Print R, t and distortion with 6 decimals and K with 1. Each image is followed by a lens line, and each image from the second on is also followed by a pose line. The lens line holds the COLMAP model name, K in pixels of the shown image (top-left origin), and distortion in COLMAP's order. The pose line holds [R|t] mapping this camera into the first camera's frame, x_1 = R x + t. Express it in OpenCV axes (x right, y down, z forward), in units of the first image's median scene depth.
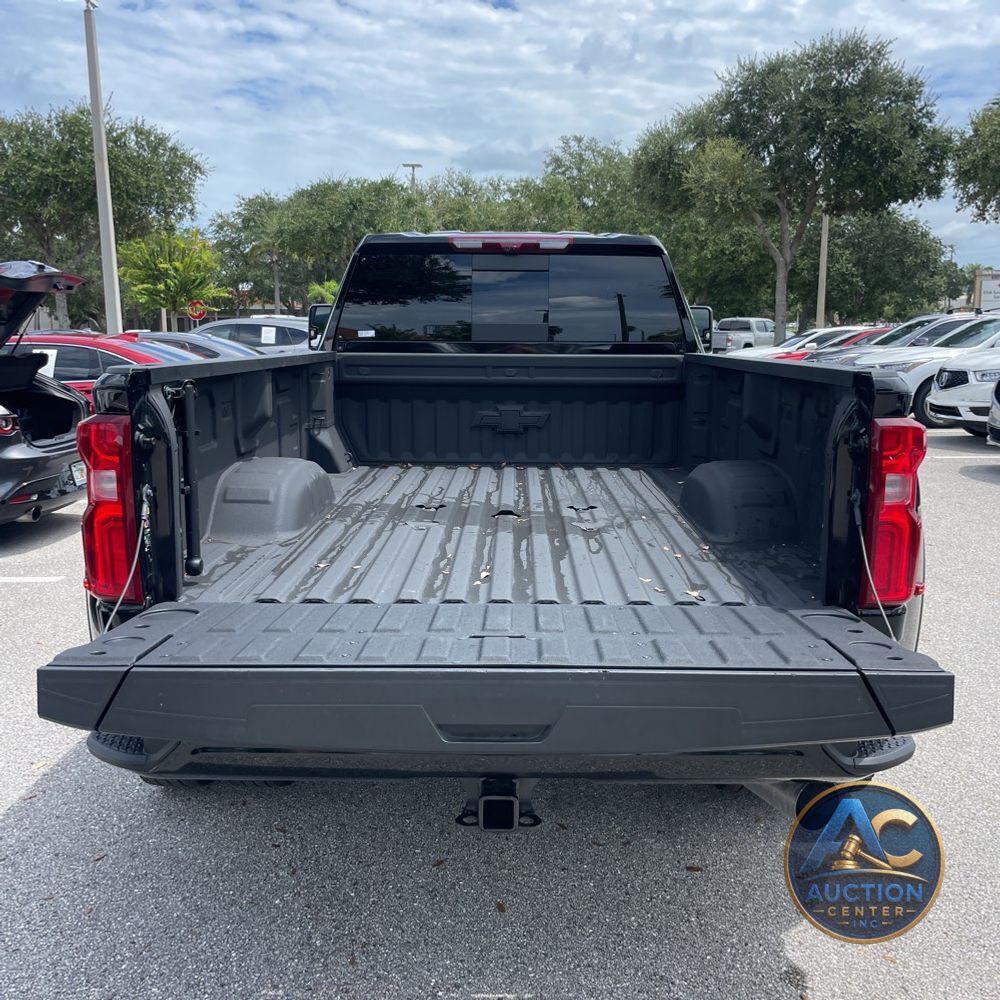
lens RADIAL K [[1011.4, 0, 509.5], [0, 1011.4, 502.8], [0, 0, 1]] dist [0.077917, -0.106614]
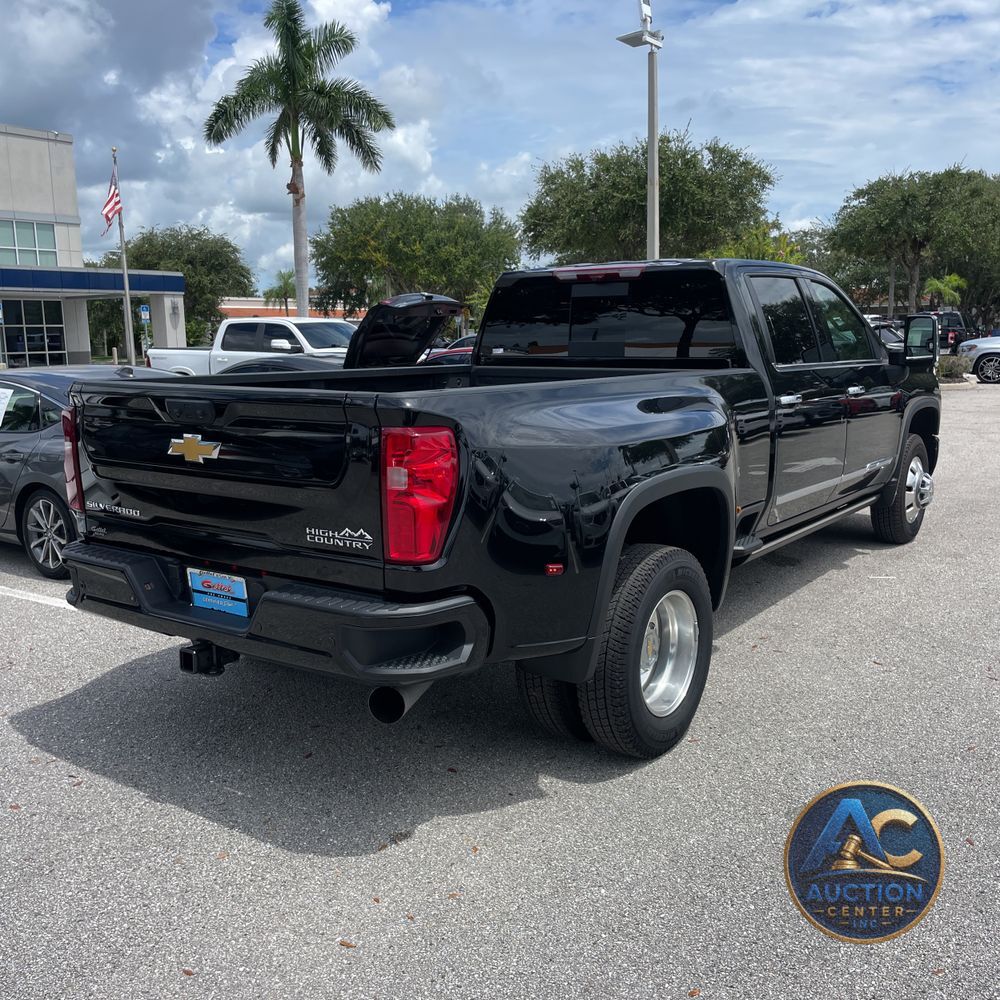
lens RADIAL K [[1012.0, 0, 500.0], [0, 1012.0, 500.0], [0, 0, 1]] dist [0.062961, -0.101554]
pose [[0.814905, 0.082634, -0.573674, 0.111154], [-0.083336, 0.996205, 0.025119, -0.002681], [0.573573, 0.027338, 0.818698, -0.003907]]
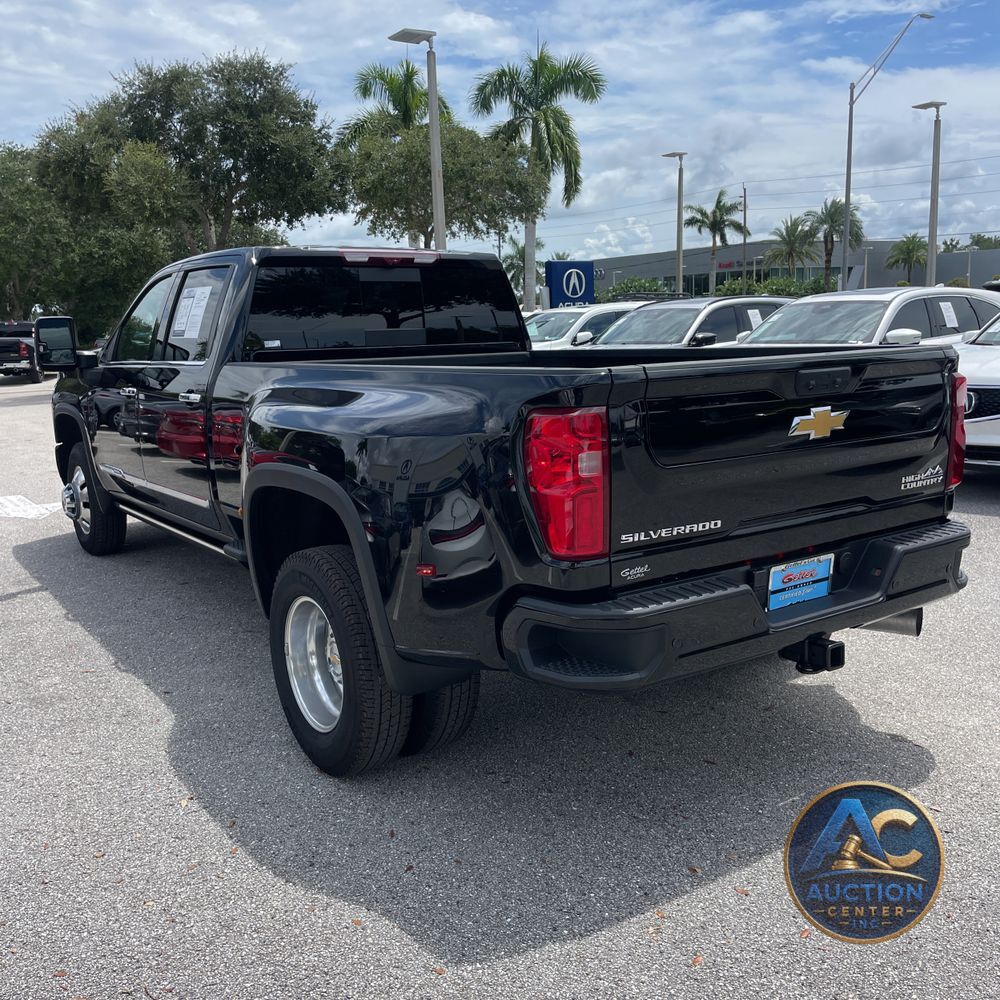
lens RADIAL K [[1011.4, 0, 509.5], [0, 1011.4, 502.8], [0, 0, 1]] dist [0.077917, -0.106614]
pose [[0.814195, -0.126124, 0.566727, -0.102600], [0.128798, 0.991035, 0.035514, -0.002272], [-0.566125, 0.044078, 0.823140, 0.004189]]
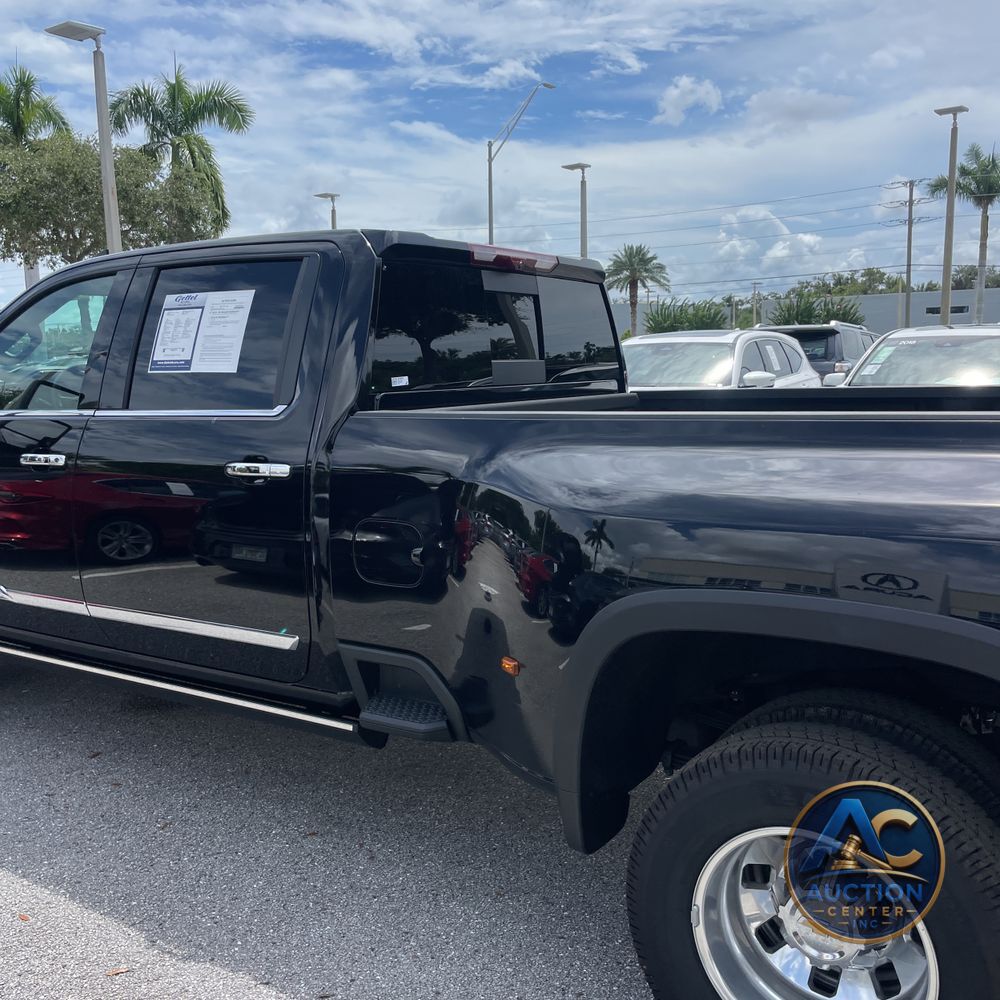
lens RADIAL K [[1011.4, 0, 509.5], [0, 1011.4, 502.8], [0, 0, 1]] dist [0.077917, -0.106614]
pose [[0.543305, -0.130525, 0.829327, -0.121568], [0.163029, 0.985439, 0.048292, -0.020371], [-0.823554, 0.108967, 0.556673, 0.109823]]
